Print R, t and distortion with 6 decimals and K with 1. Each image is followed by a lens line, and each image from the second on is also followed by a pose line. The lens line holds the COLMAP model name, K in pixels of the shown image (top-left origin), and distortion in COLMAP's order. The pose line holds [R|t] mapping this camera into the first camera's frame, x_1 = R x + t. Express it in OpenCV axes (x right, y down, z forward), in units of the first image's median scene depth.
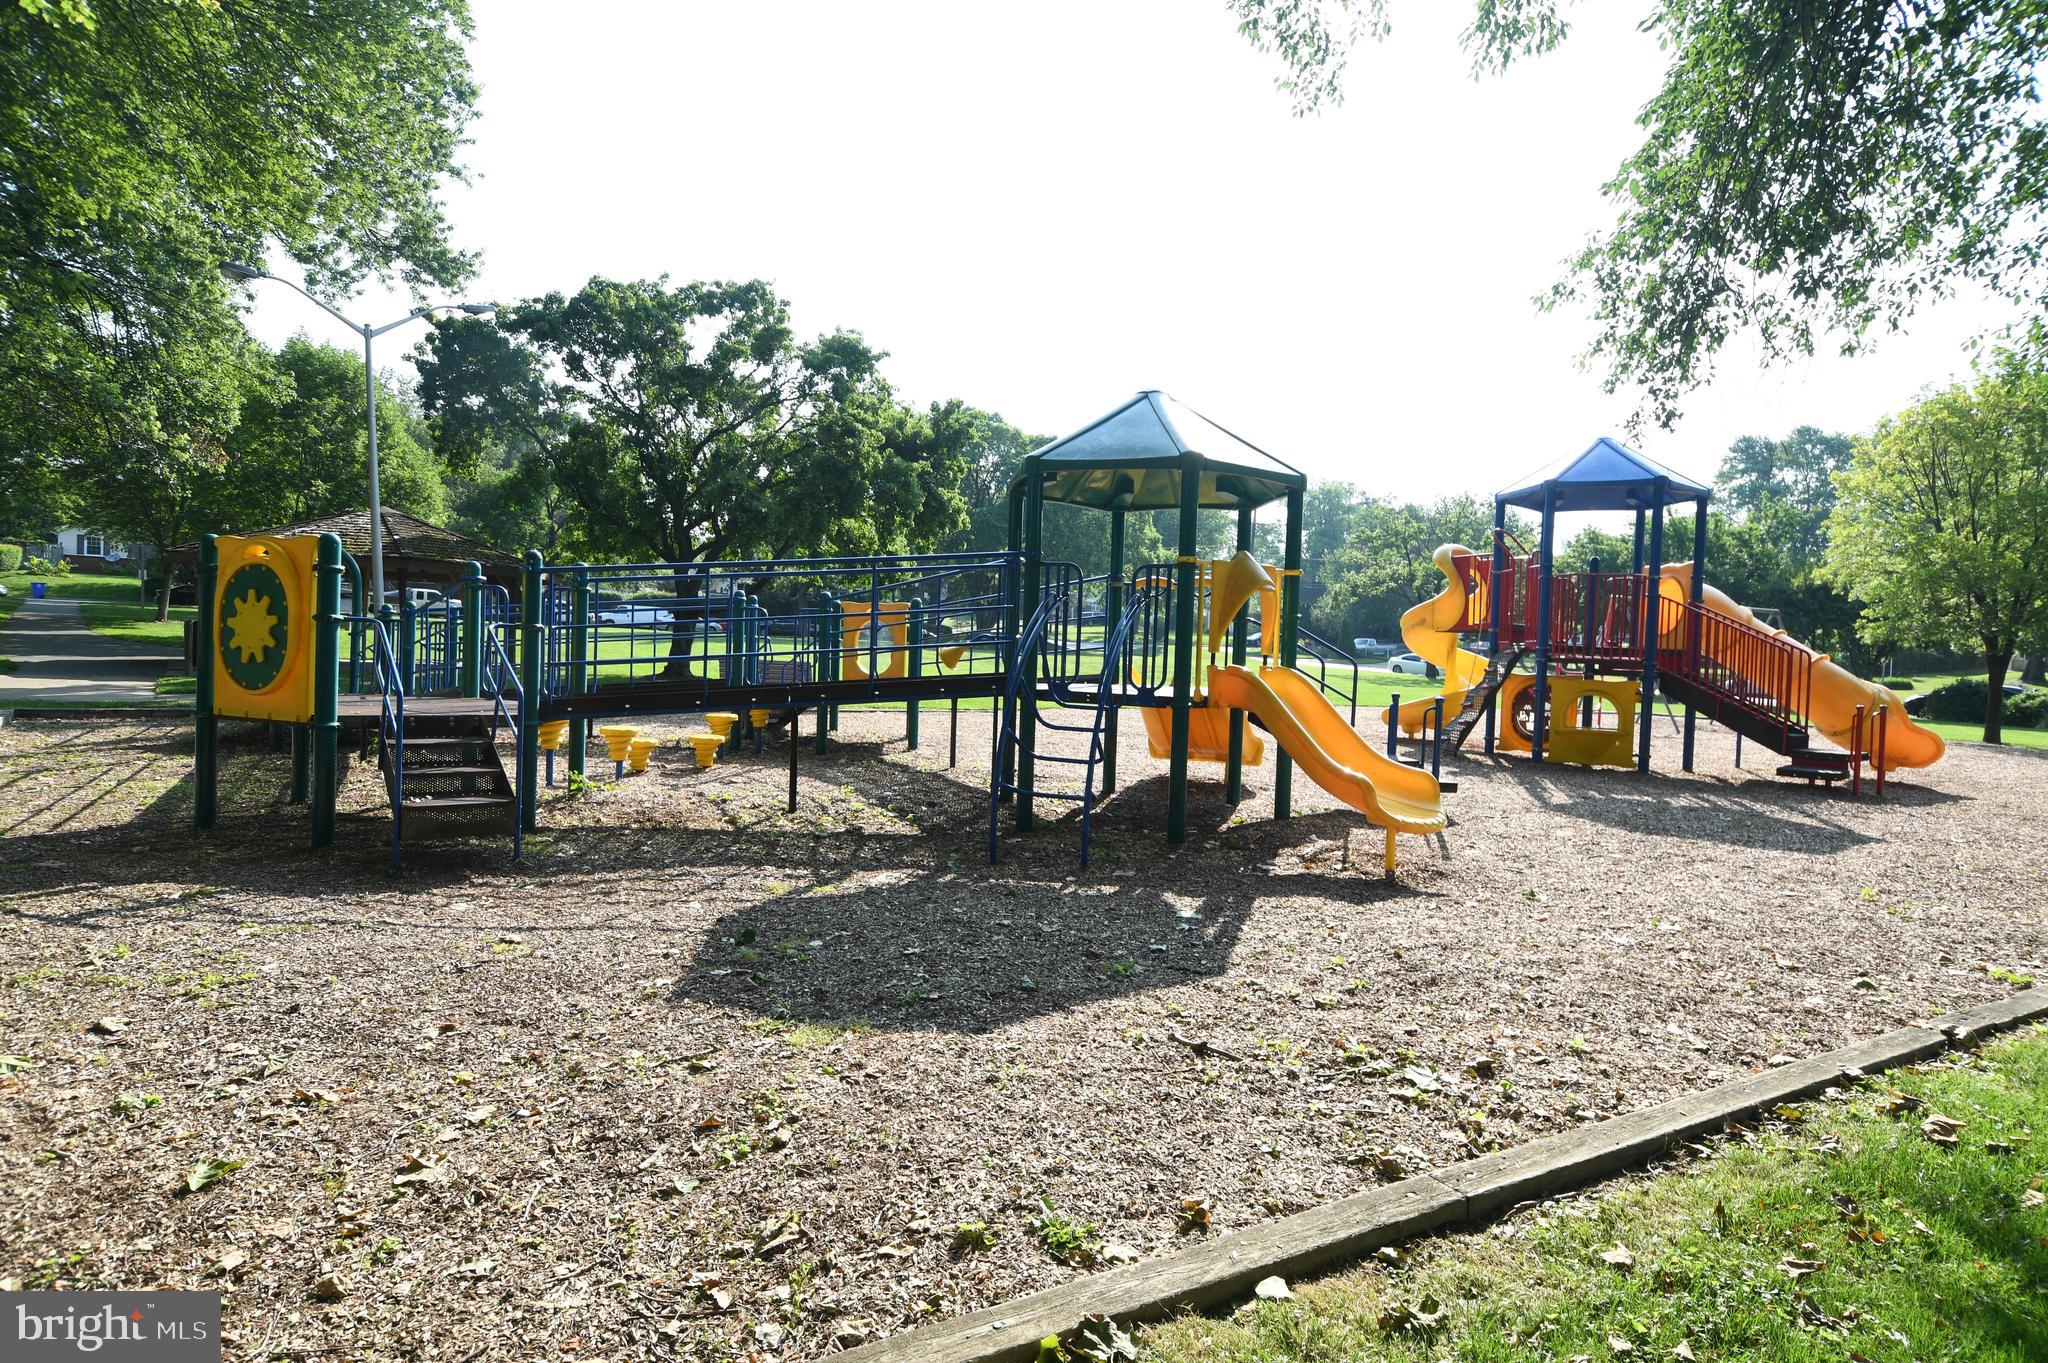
lens RADIAL K [[1047.7, 0, 1025.9], [0, 1047.7, 691.5], [0, 0, 1]] dist [0.003262, -0.013026]
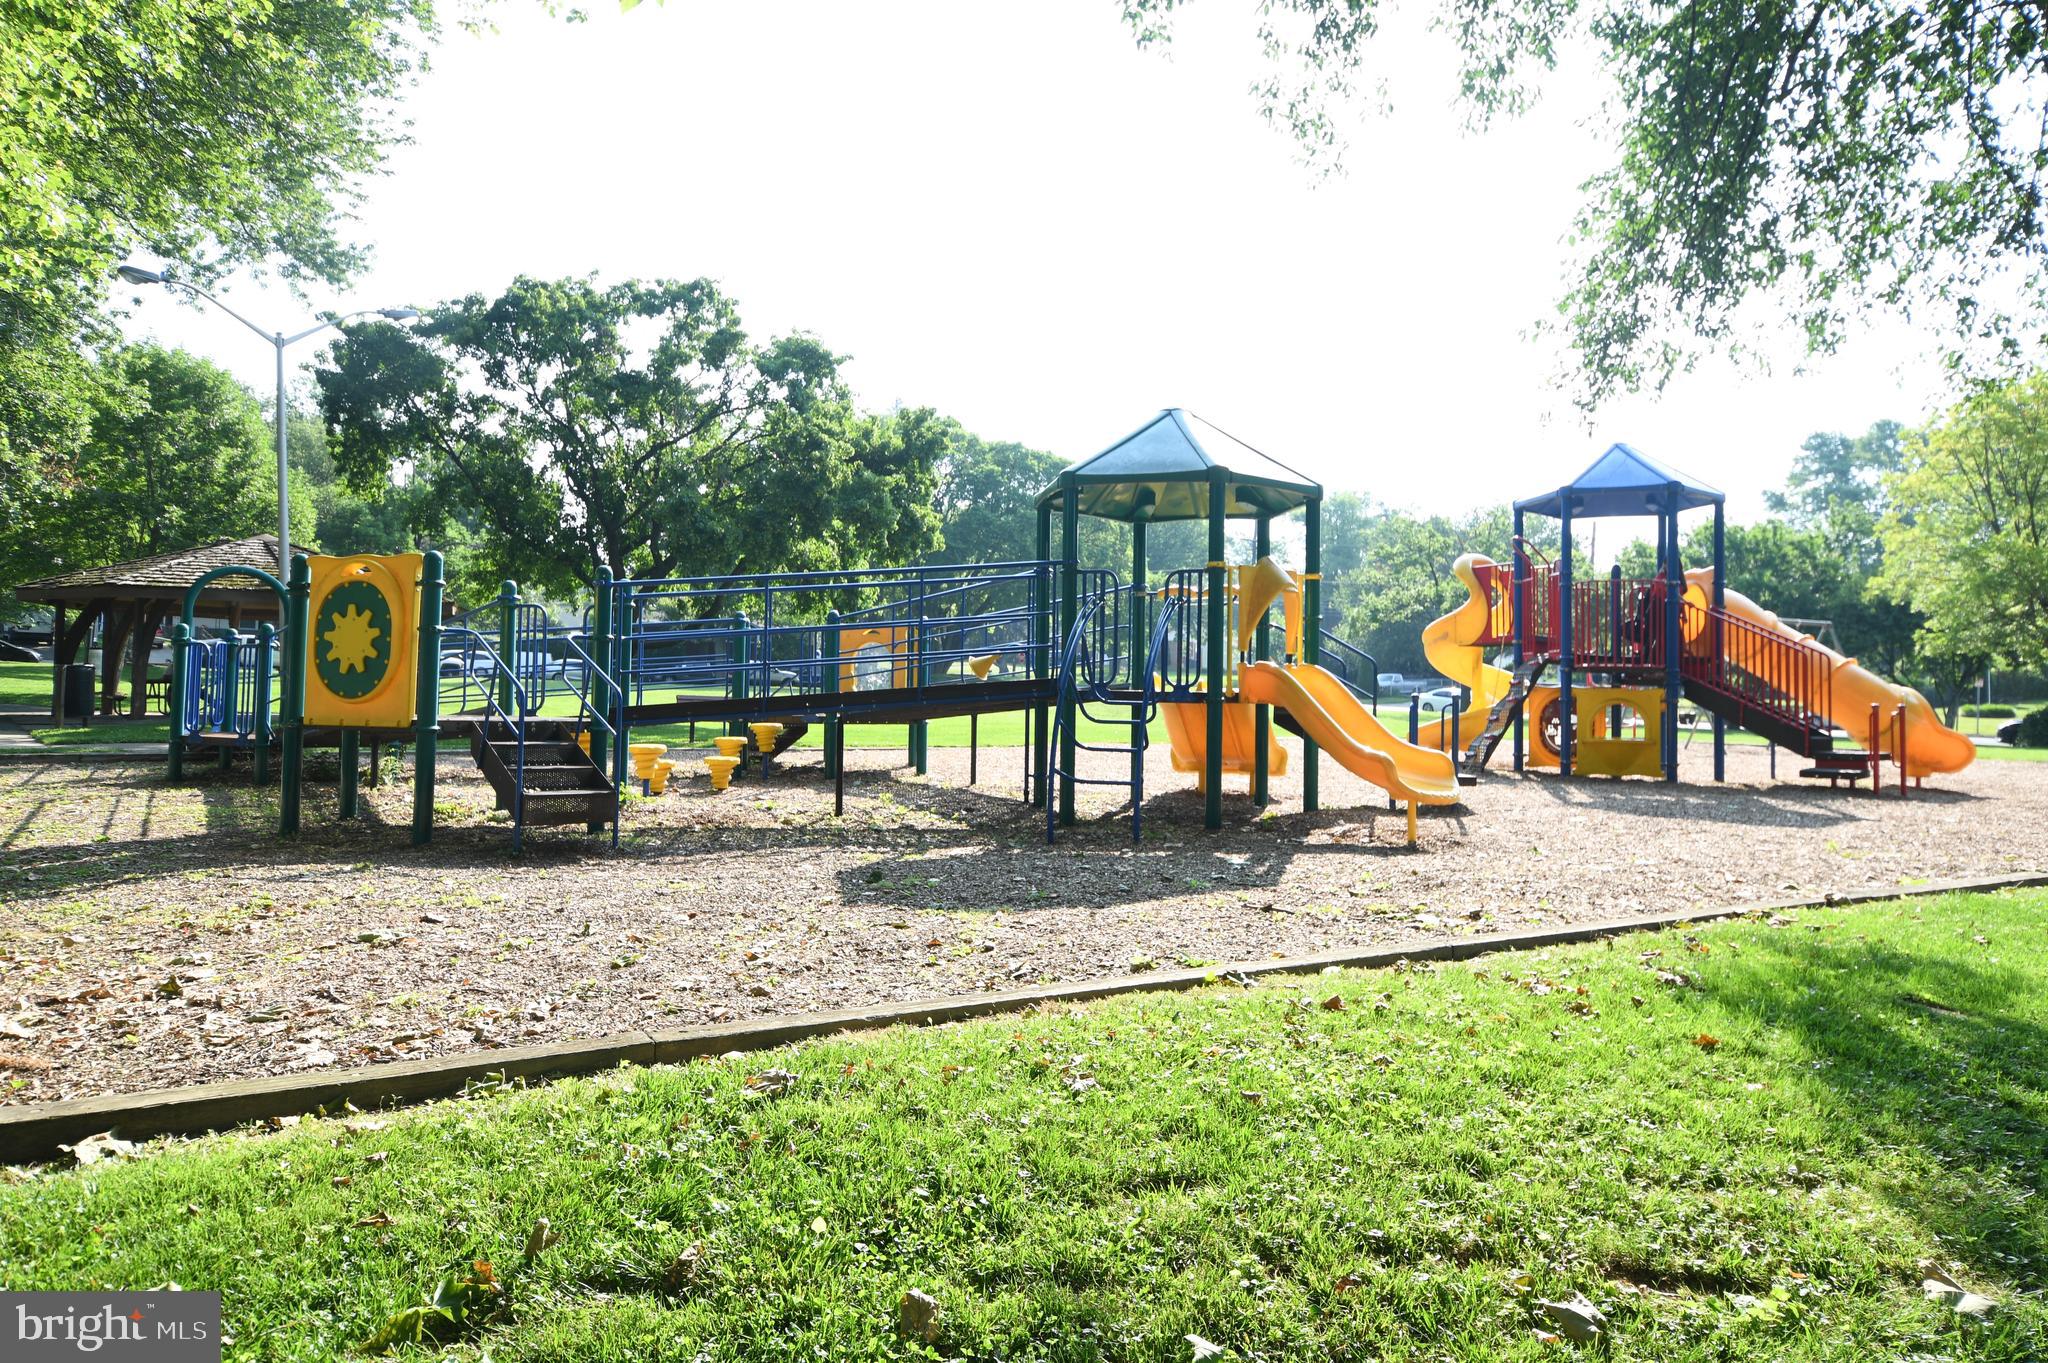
lens RADIAL K [[1304.2, 0, 1024.0], [0, 1304.2, 681.5], [0, 0, 1]] dist [-0.002494, 0.000510]
pose [[0.999067, -0.019301, 0.038623, -0.033850], [0.021435, 0.998222, -0.055620, 0.022171], [-0.037480, 0.056396, 0.997705, -0.111592]]
